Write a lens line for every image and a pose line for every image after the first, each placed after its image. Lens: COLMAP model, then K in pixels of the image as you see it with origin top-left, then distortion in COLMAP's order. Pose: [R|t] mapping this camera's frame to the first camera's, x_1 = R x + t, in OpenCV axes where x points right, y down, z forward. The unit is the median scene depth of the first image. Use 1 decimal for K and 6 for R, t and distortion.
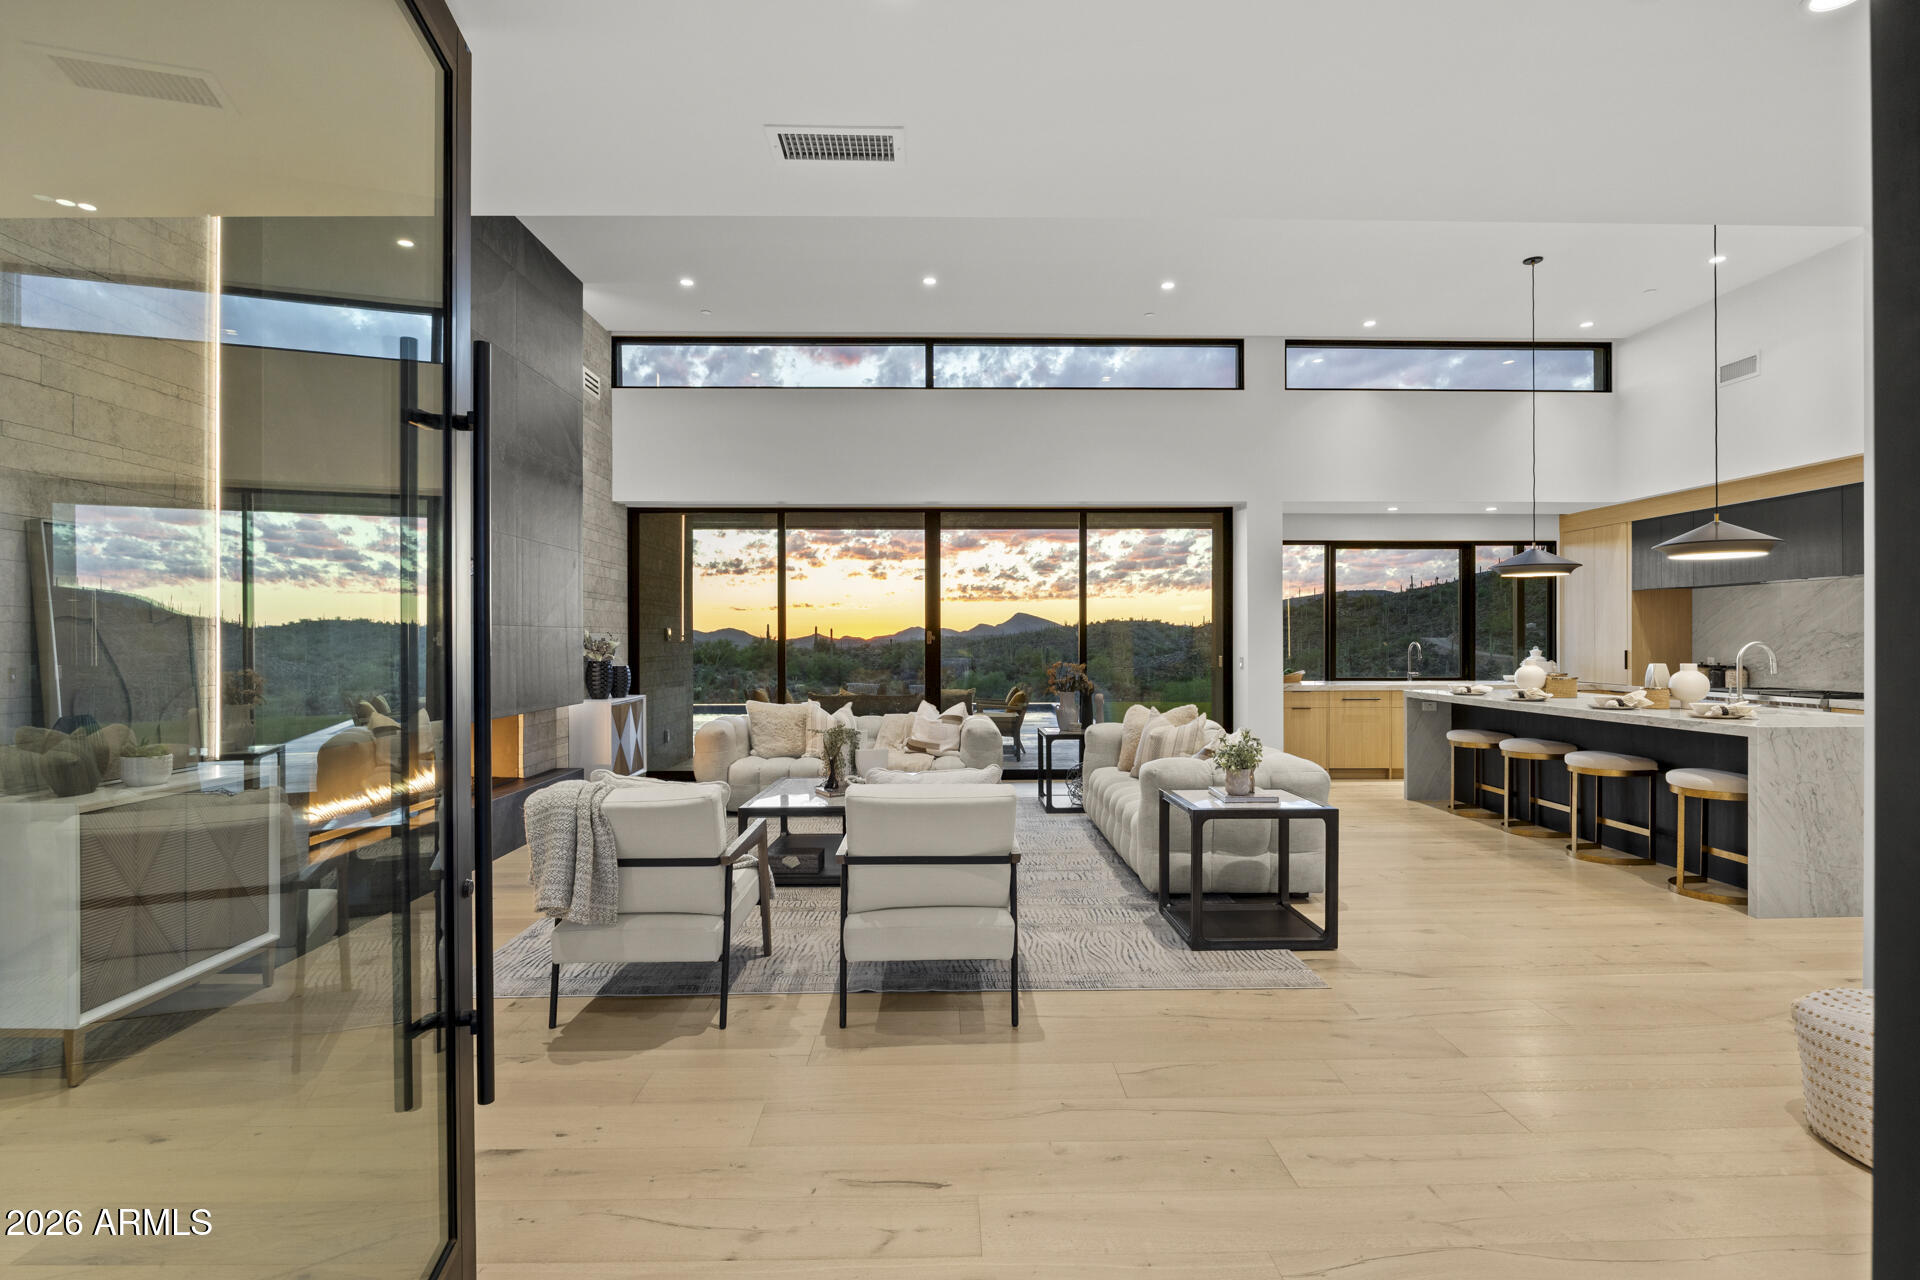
lens RADIAL K [[941.1, 0, 970.7], [0, 941.1, 640.0], [0, 0, 1]] dist [-0.009304, -0.000352]
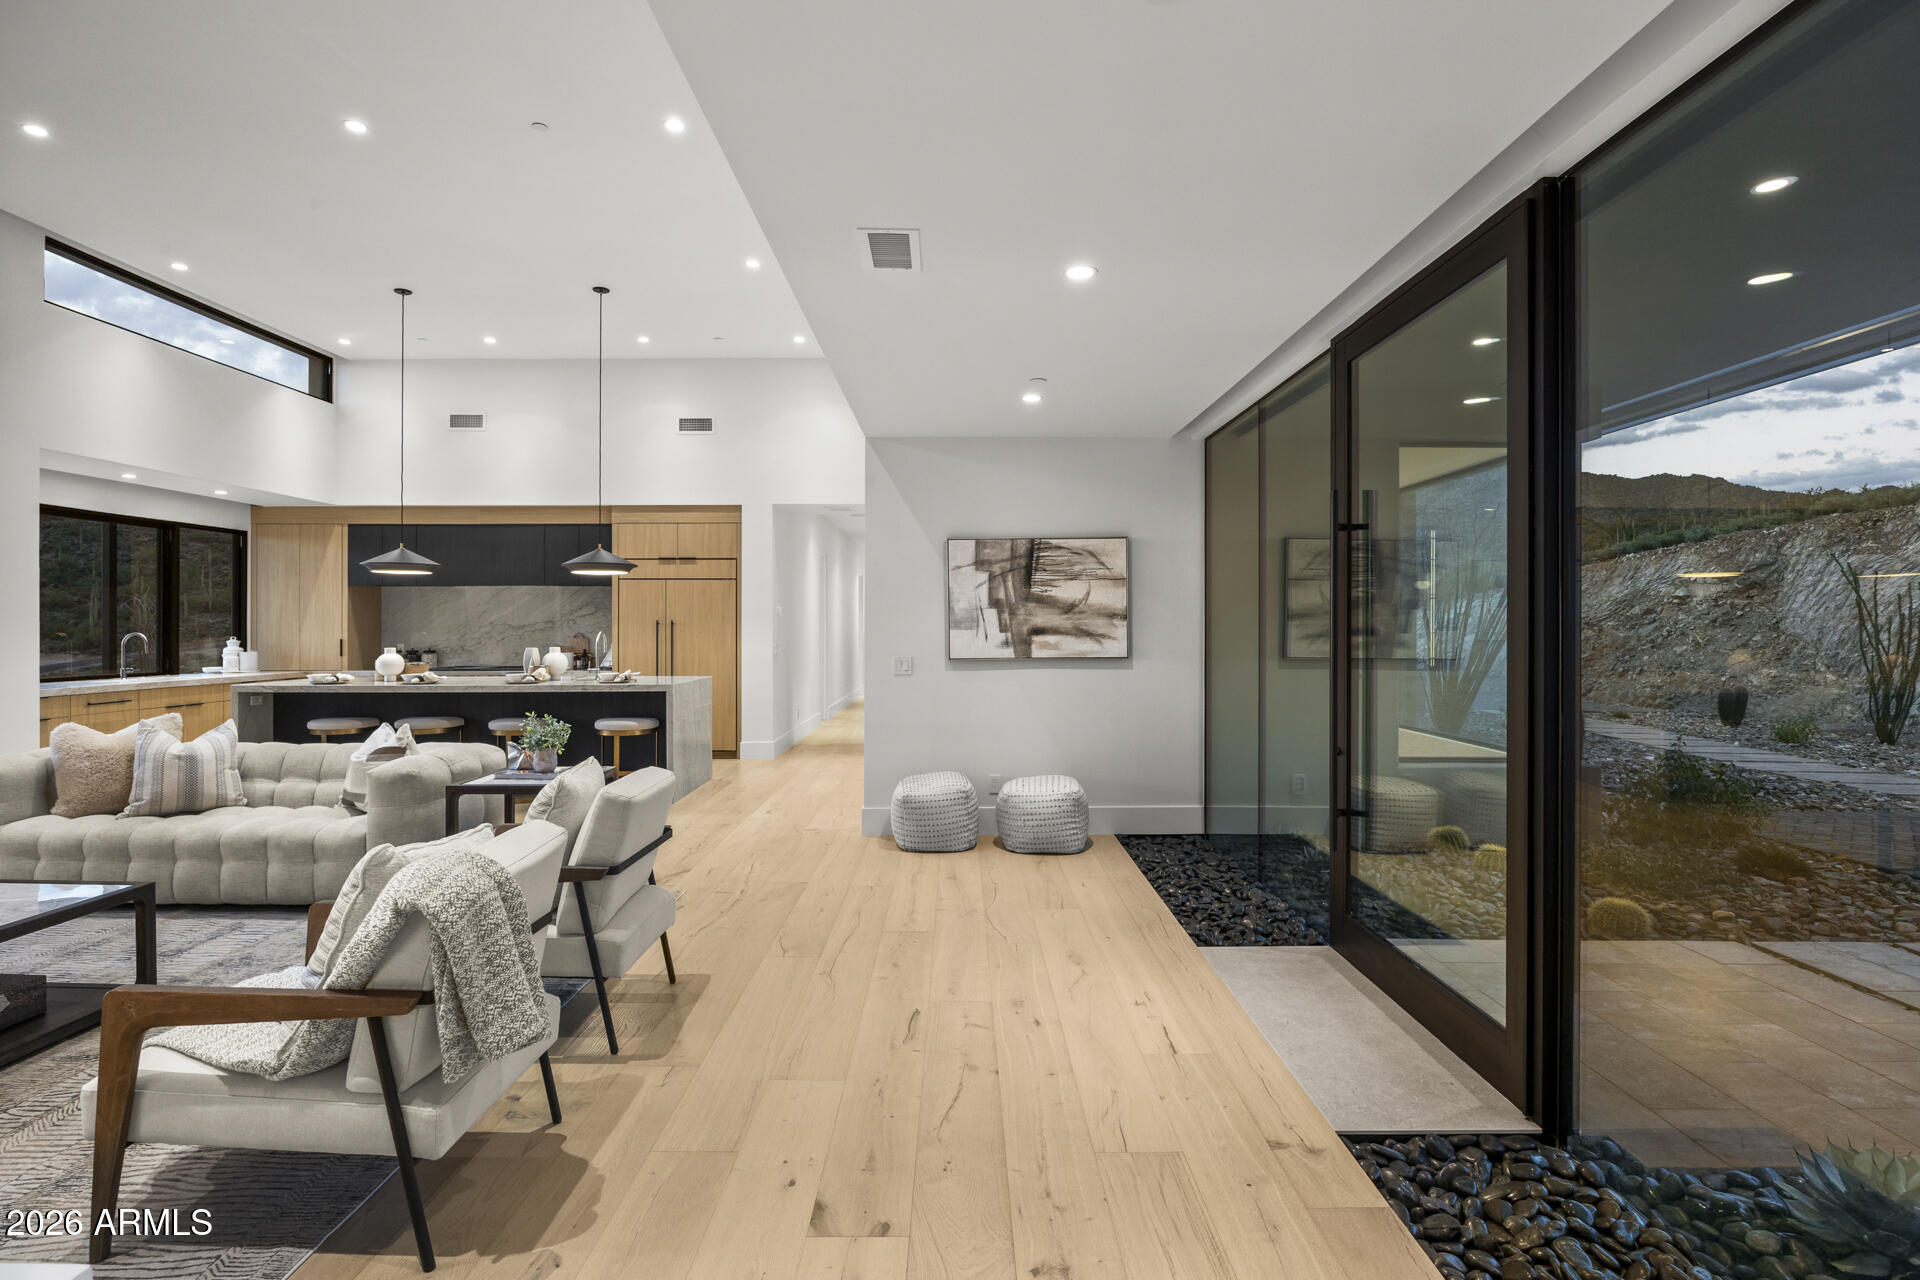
lens RADIAL K [[941.1, 0, 955.7], [0, 941.1, 626.6], [0, 0, 1]] dist [-0.009304, -0.000352]
pose [[0.030078, 0.001169, 0.999547, -0.357436], [0.000898, 0.999999, -0.001196, -0.001690], [-0.999547, 0.000934, 0.030077, 0.217957]]
